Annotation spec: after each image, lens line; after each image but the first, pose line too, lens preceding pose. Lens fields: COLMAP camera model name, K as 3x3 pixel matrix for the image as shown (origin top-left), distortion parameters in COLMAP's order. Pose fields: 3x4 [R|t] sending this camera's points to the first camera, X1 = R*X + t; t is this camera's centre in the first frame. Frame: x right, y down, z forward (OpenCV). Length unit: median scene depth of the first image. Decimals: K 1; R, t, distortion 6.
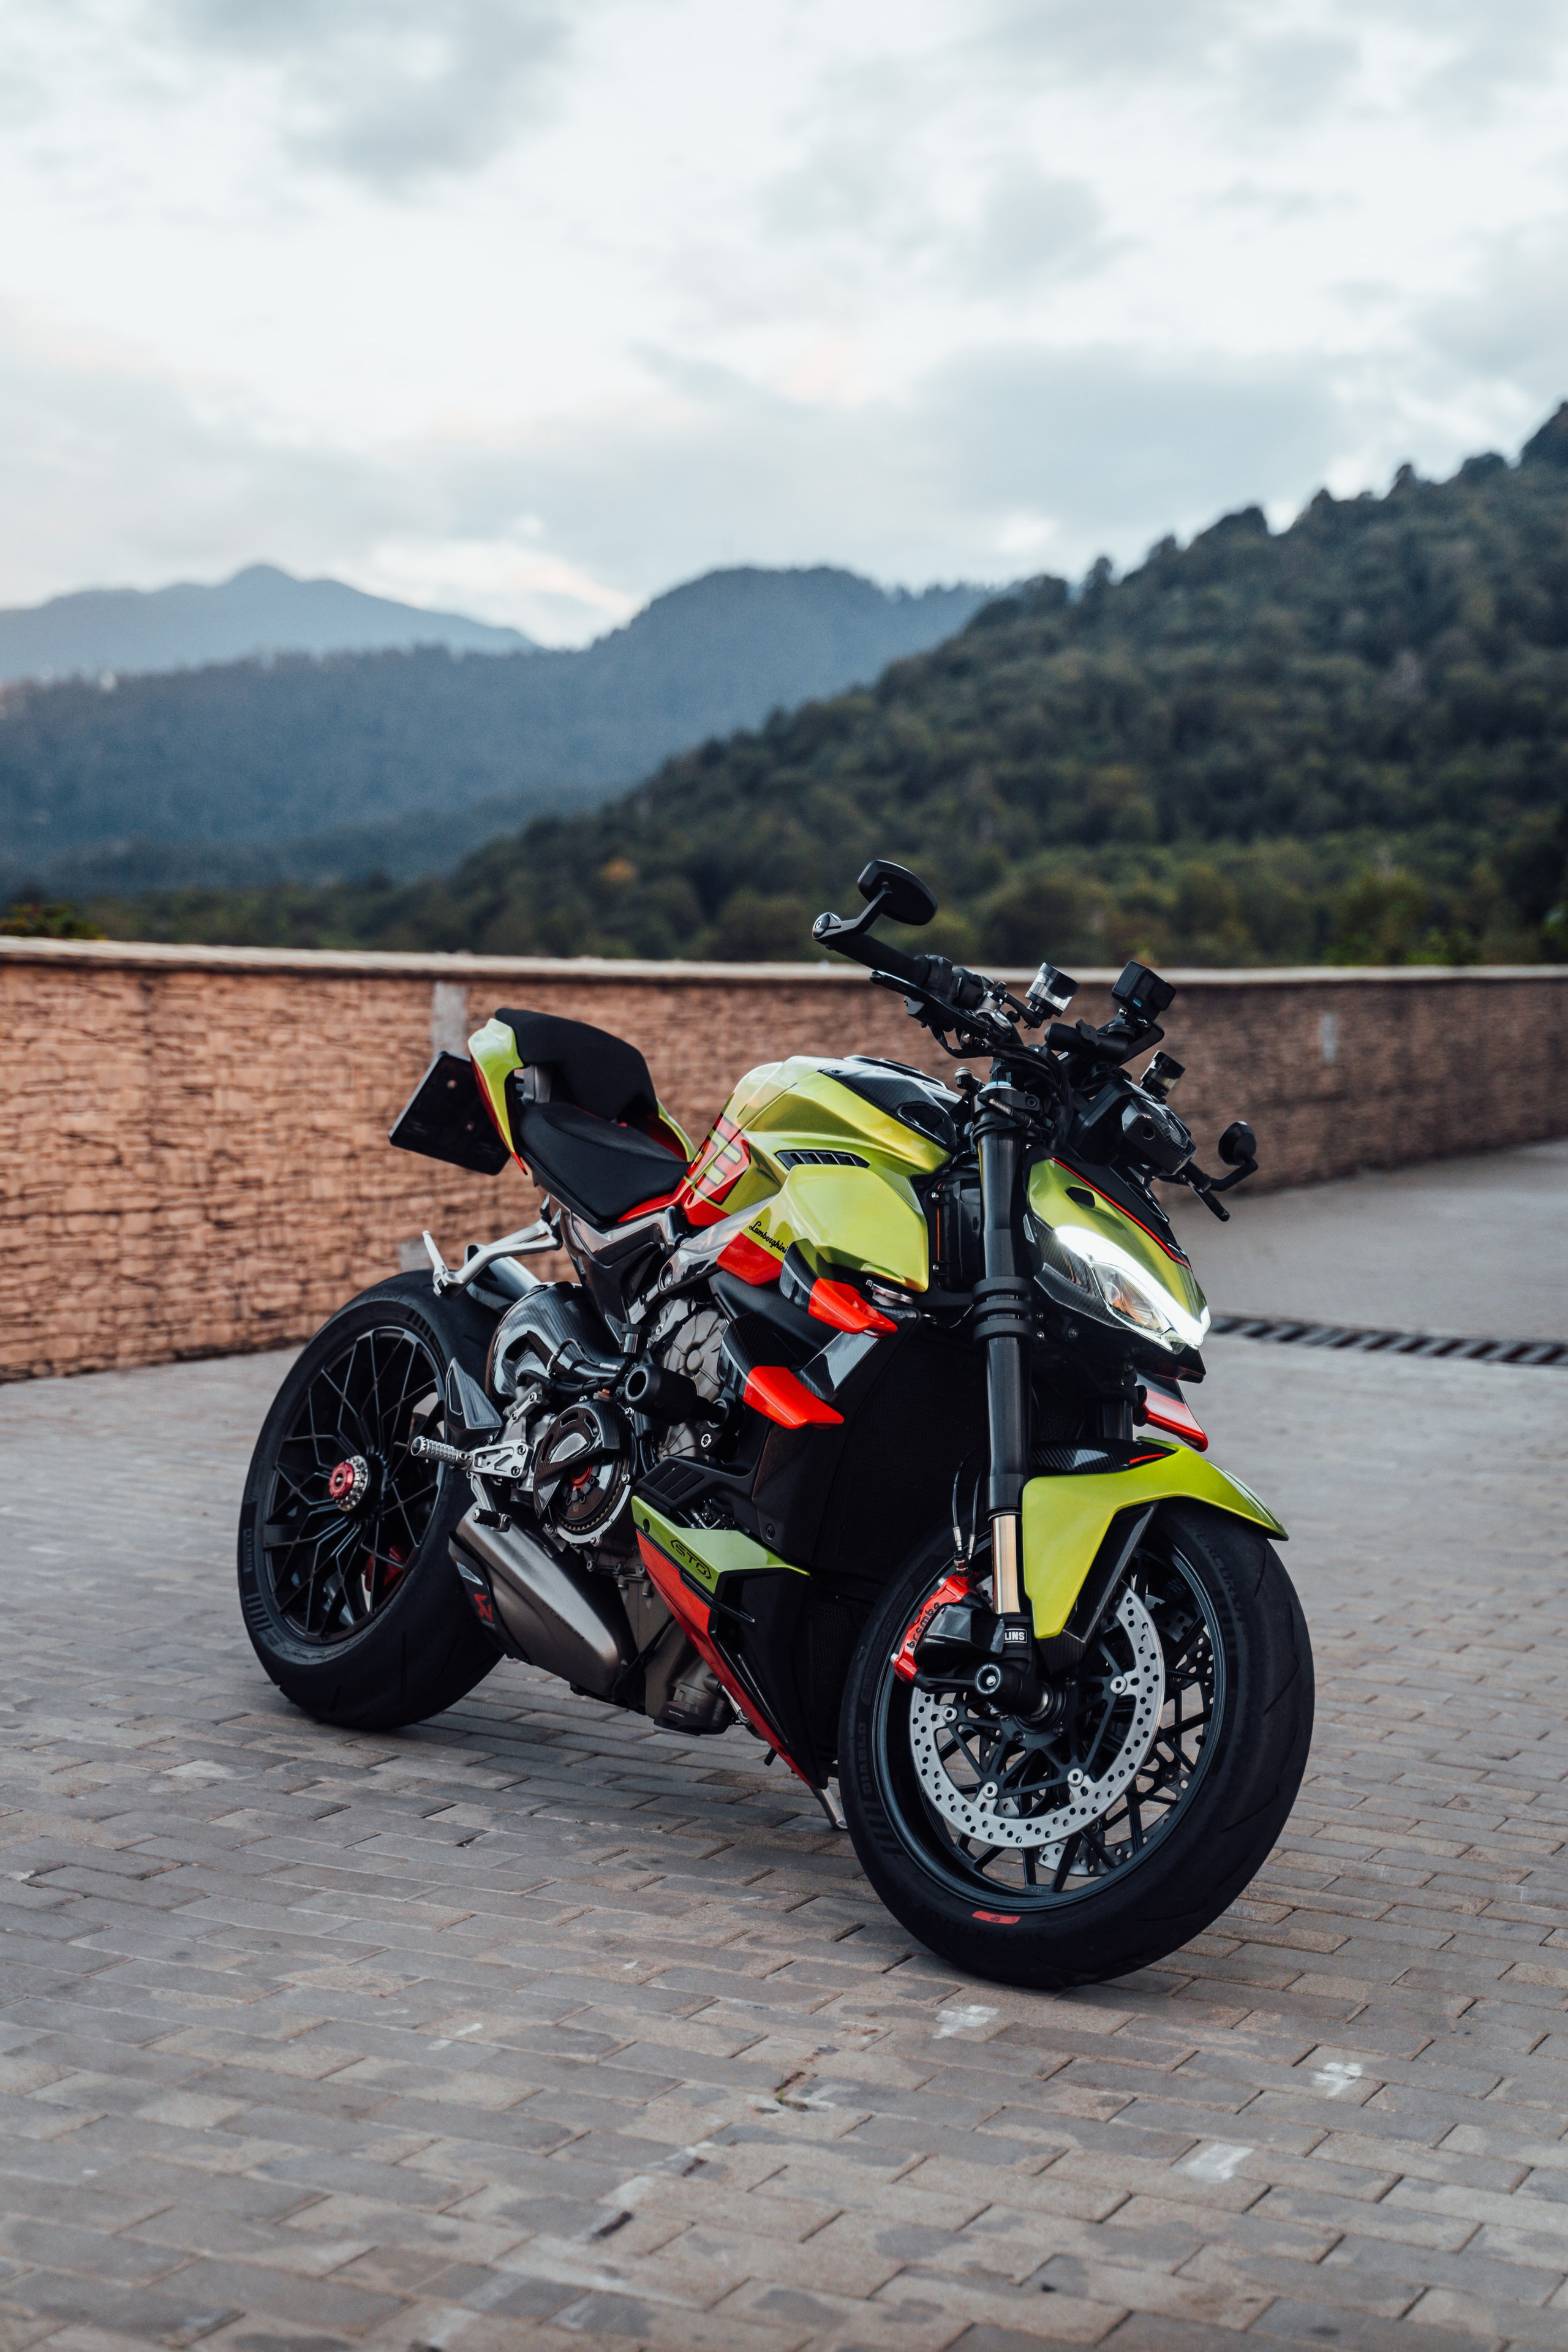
lens RADIAL K [[3753.2, 0, 791.0], [0, 3753.2, 1266.8], [0, 0, 1]] dist [0.014581, 0.136742]
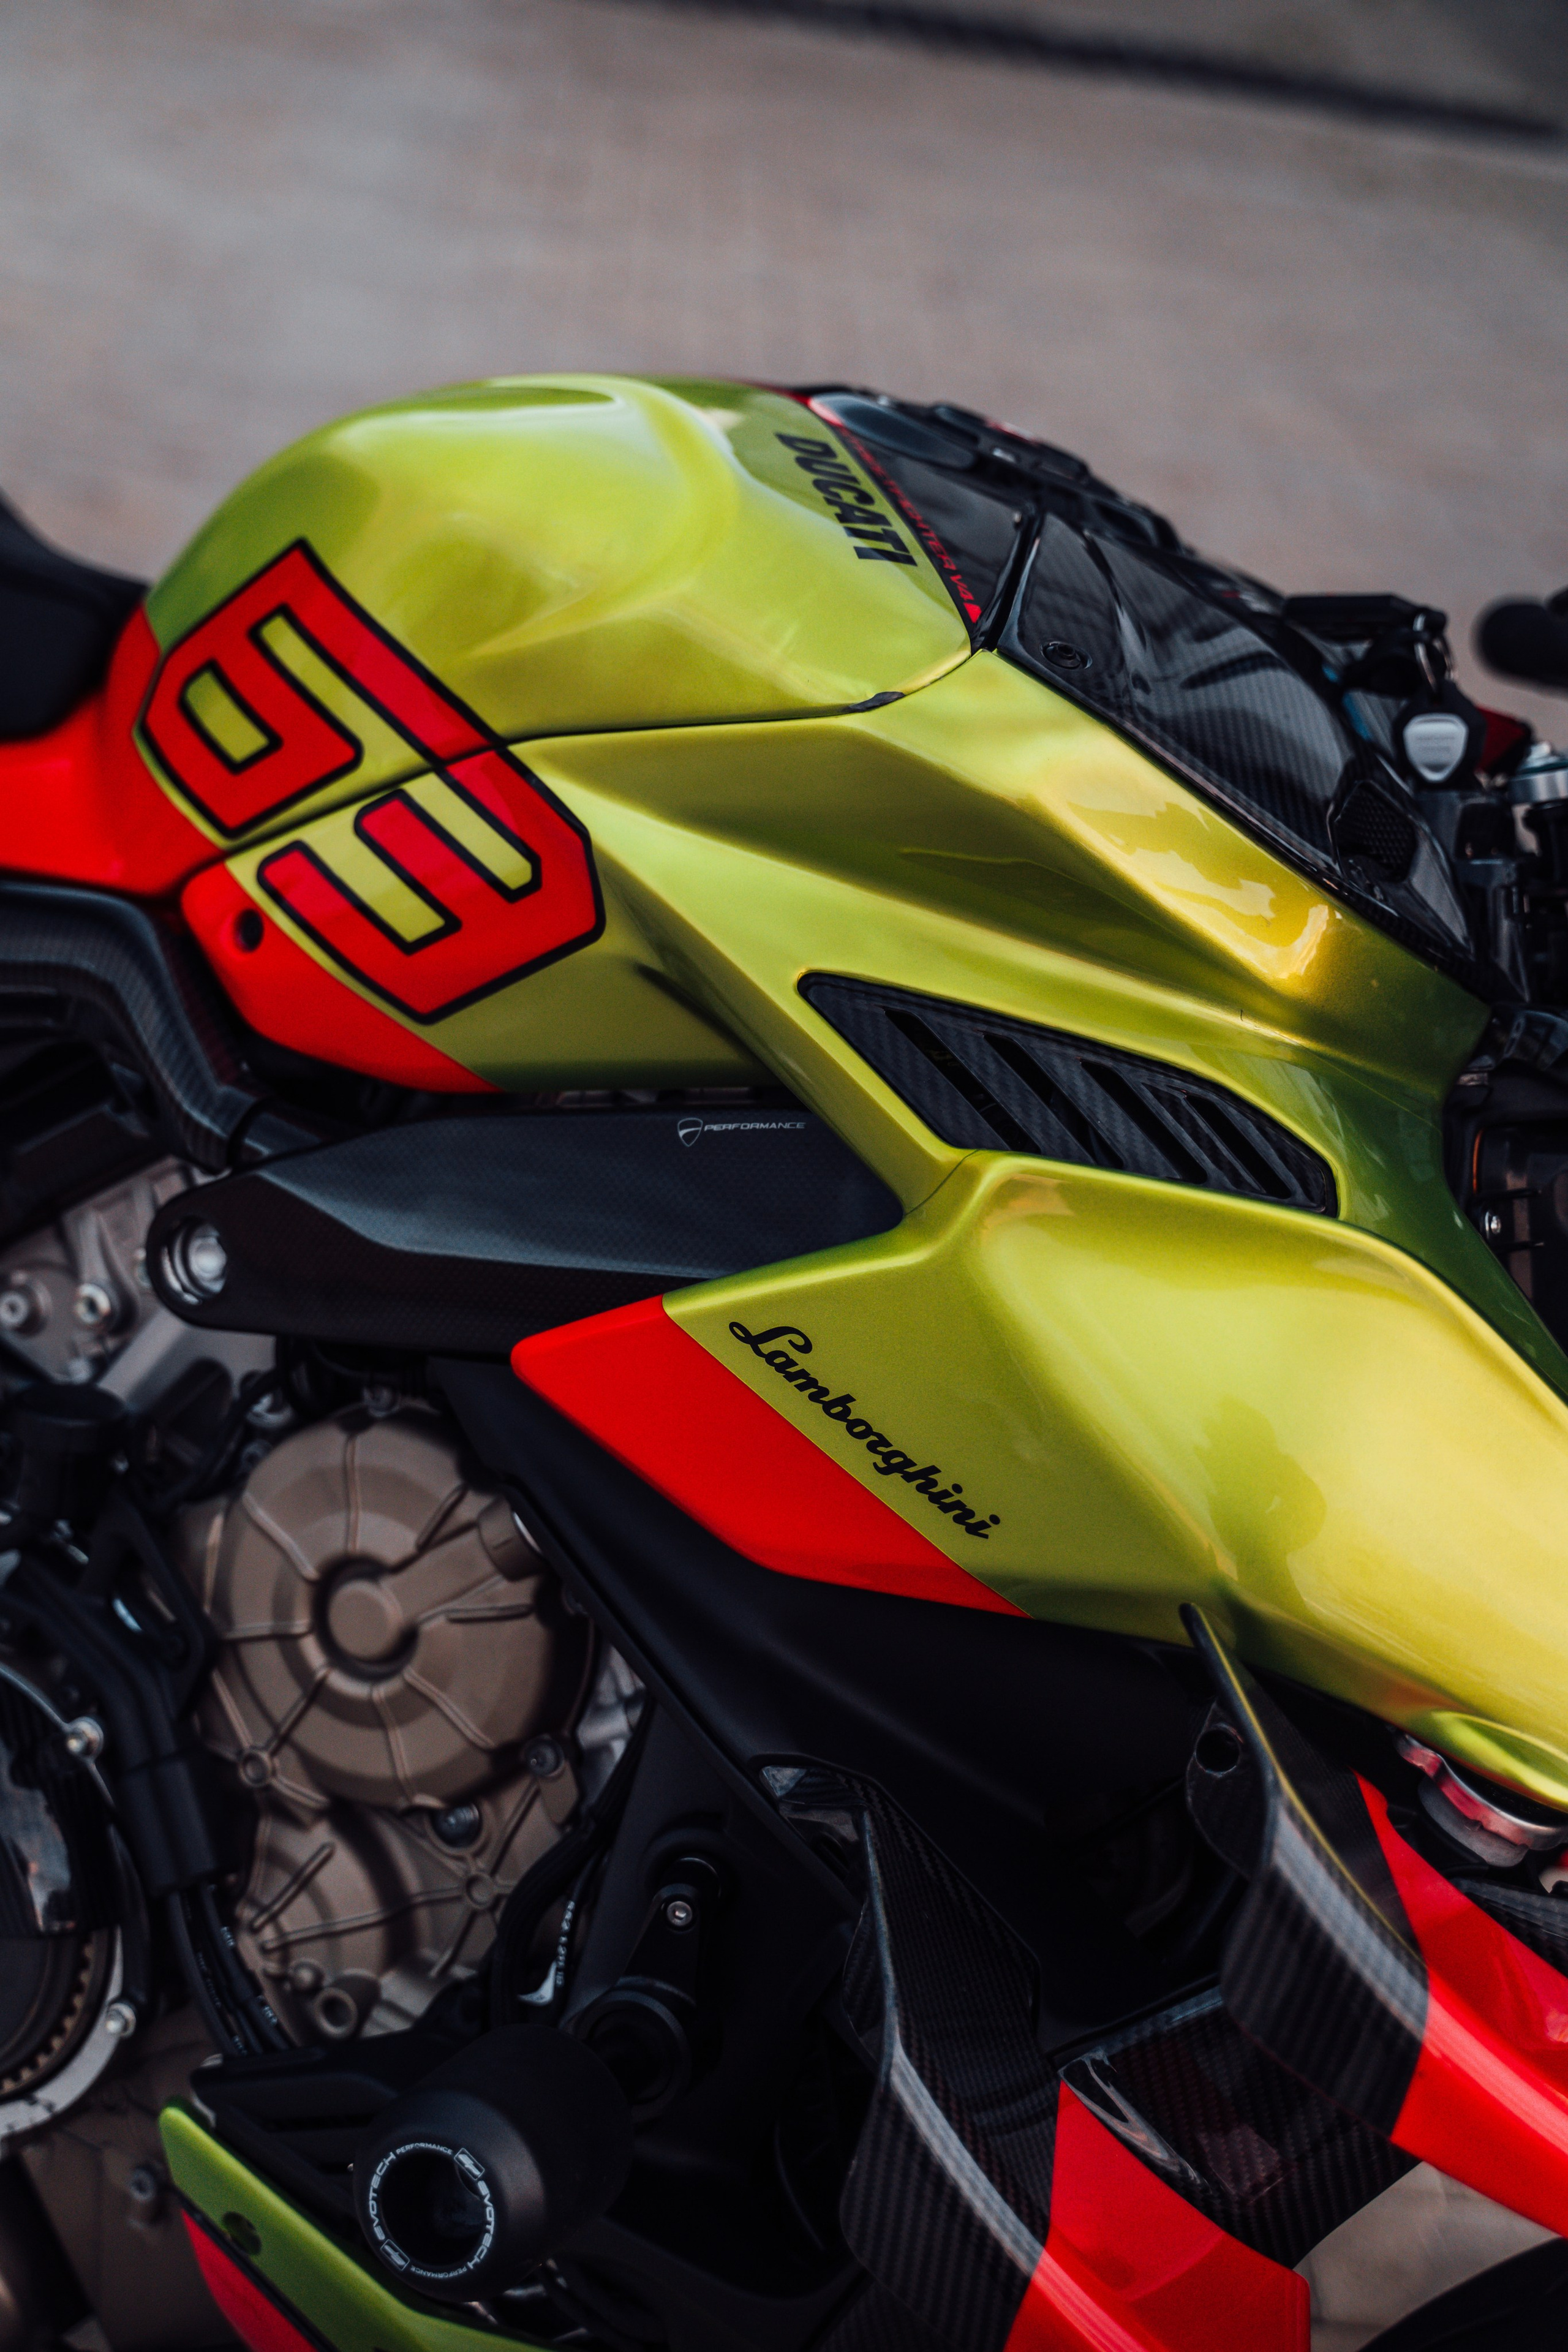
lens RADIAL K [[3010.8, 0, 784.0], [0, 3010.8, 1176.0], [0, 0, 1]] dist [0.003210, -0.016729]
pose [[0.893900, -0.109599, 0.434661, -0.078274], [-0.103203, 0.893286, 0.437481, -0.089438], [-0.436224, -0.435923, 0.787197, 0.718310]]
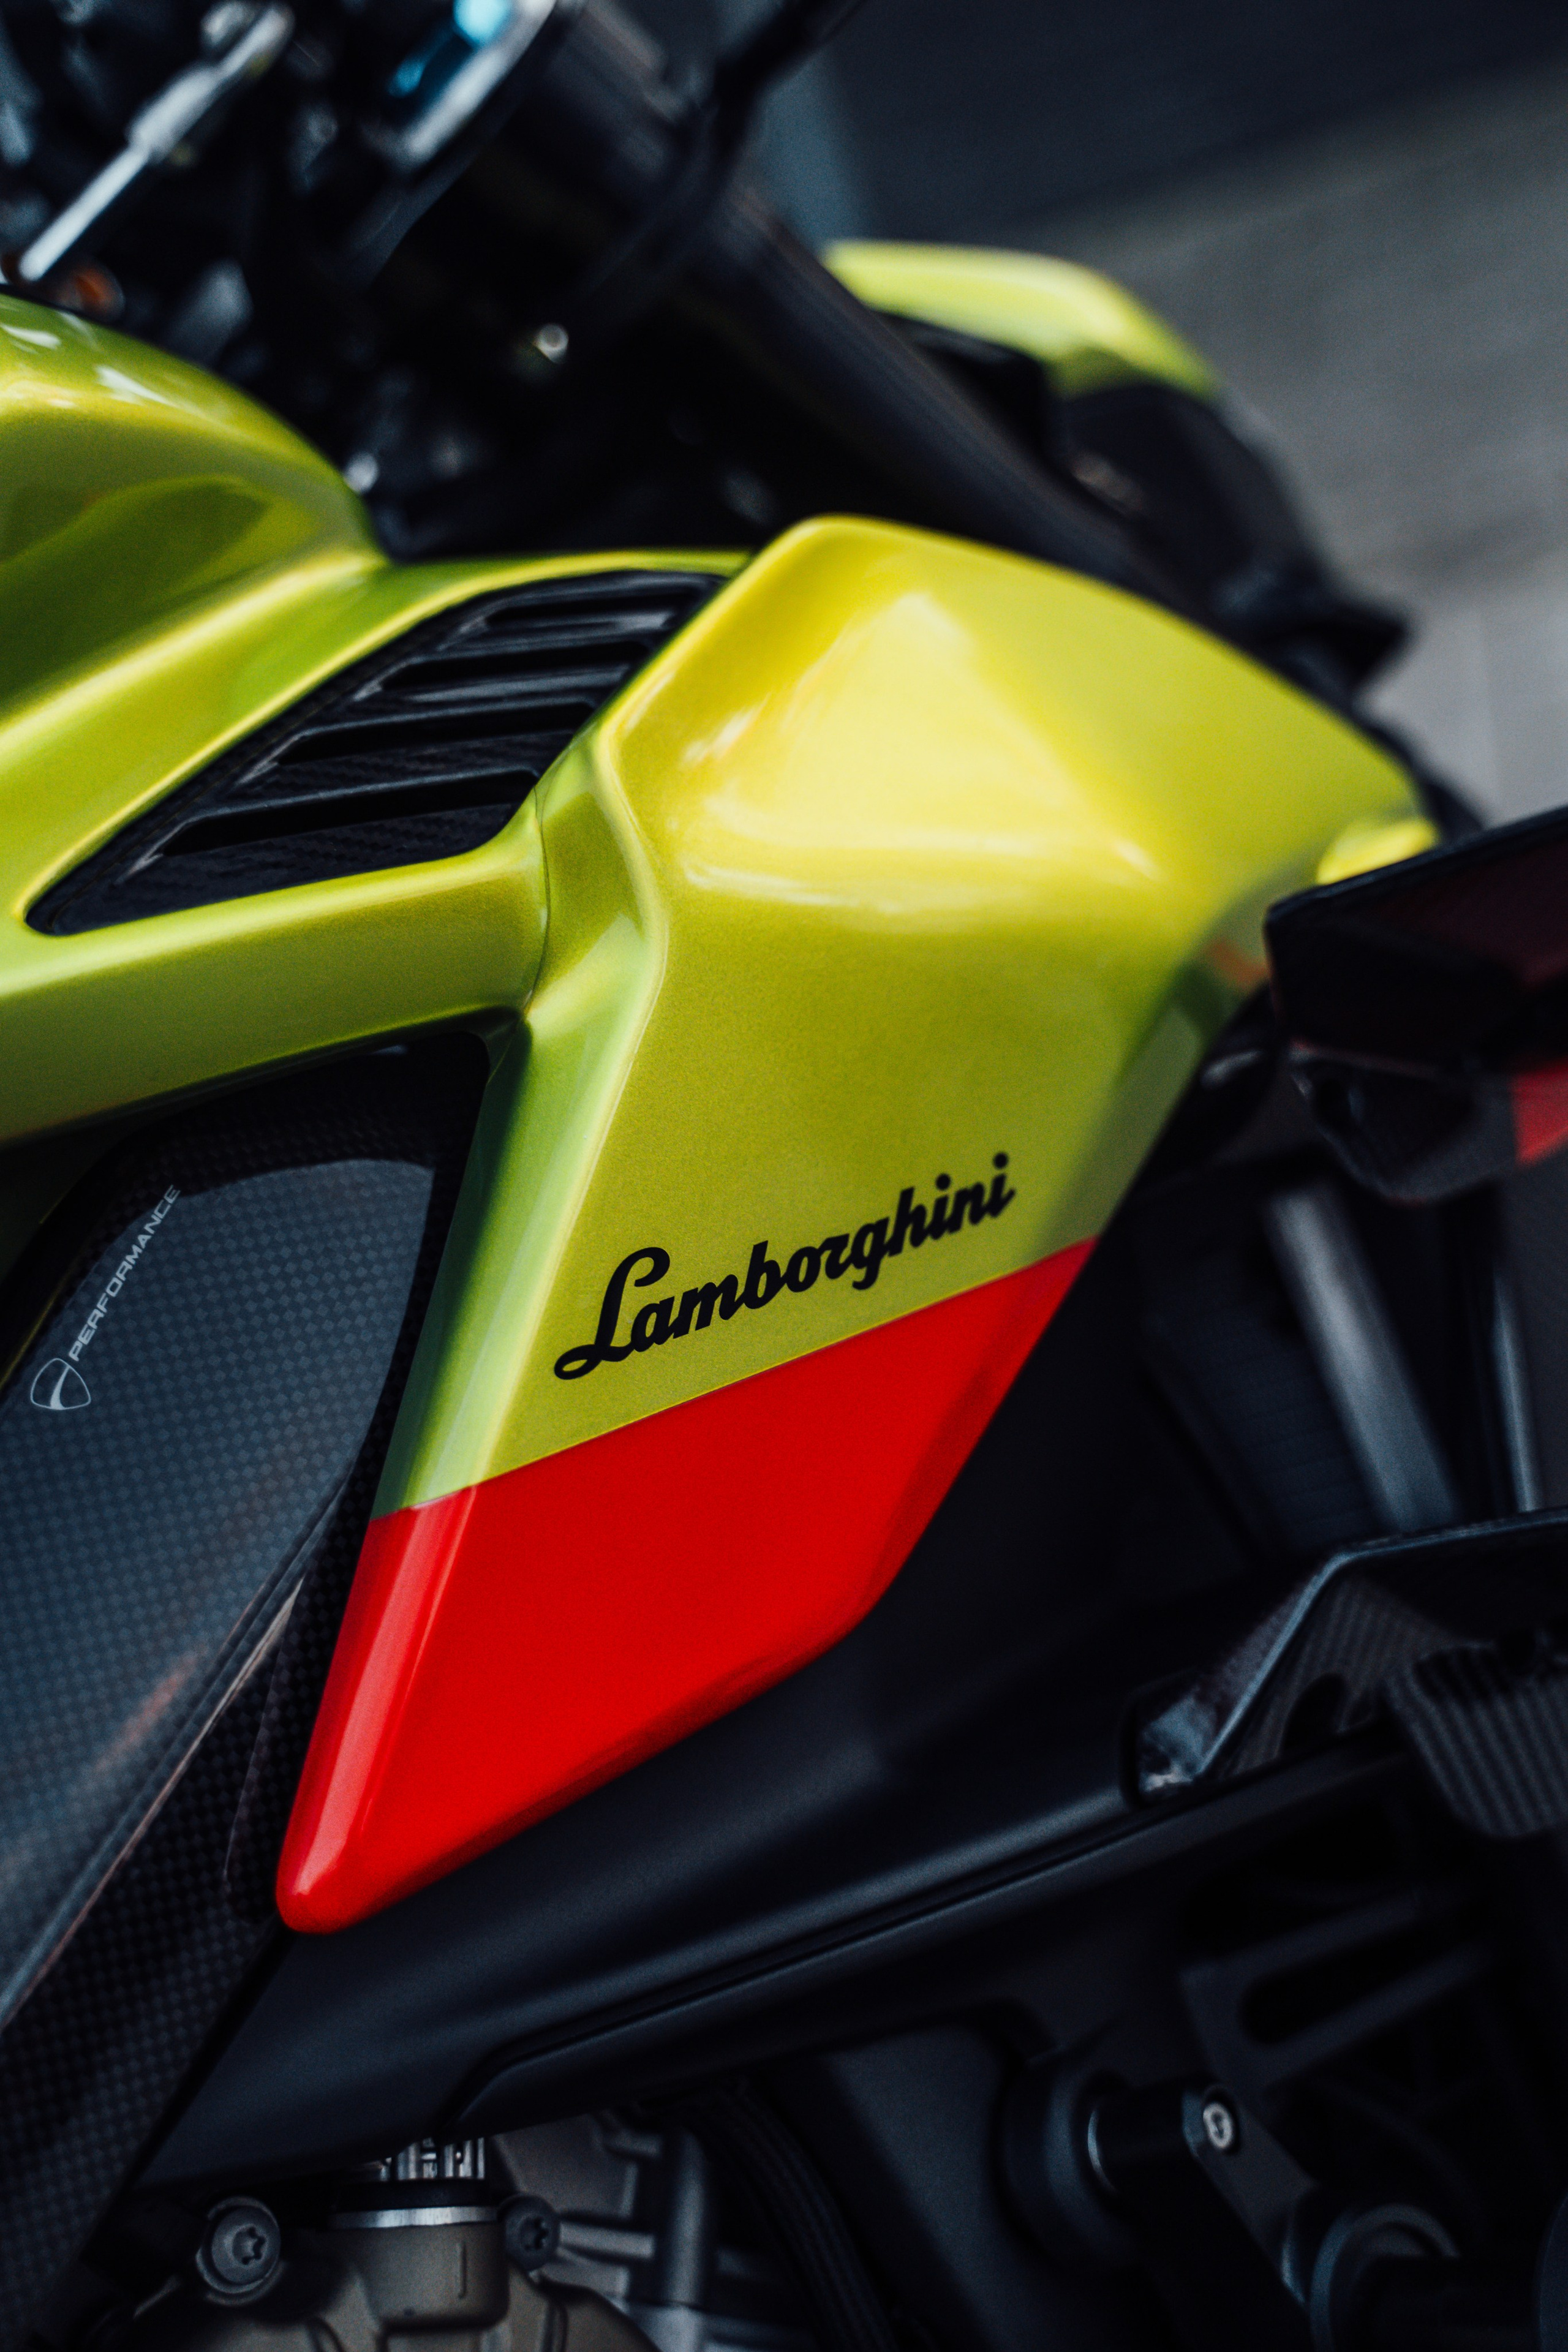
lens RADIAL K [[2888.5, 0, 784.0], [0, 2888.5, 1176.0], [0, 0, 1]] dist [-0.020664, -0.016453]
pose [[-0.219337, -0.358827, 0.907268, -0.085248], [0.394917, 0.817674, 0.418866, -0.047322], [-0.892150, 0.450169, -0.037639, 0.838963]]
